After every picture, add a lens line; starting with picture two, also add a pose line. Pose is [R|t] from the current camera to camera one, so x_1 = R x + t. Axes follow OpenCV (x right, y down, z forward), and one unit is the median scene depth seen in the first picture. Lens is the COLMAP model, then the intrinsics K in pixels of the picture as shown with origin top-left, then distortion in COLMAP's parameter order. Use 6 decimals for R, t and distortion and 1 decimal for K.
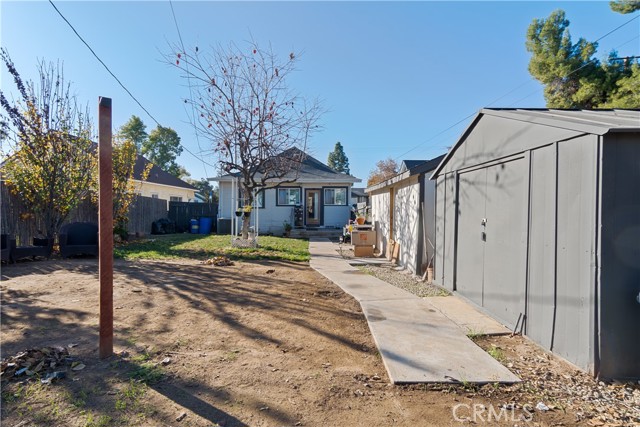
lens RADIAL K [[304.3, 0, 320.3], [0, 304.3, 213.3], [0, 0, 1]] dist [-0.000238, 0.000608]
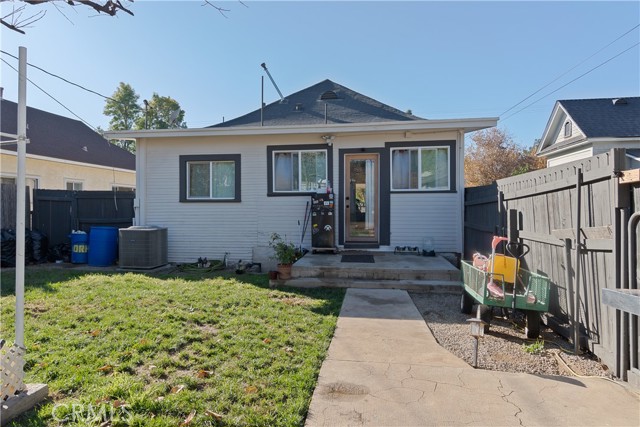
lens RADIAL K [[406.8, 0, 321.0], [0, 406.8, 213.5], [0, 0, 1]] dist [-0.002693, -0.000365]
pose [[0.988599, -0.008233, -0.150345, 0.002669], [0.007625, 0.999960, -0.004619, 0.001650], [0.150377, 0.003420, 0.988623, 0.470189]]
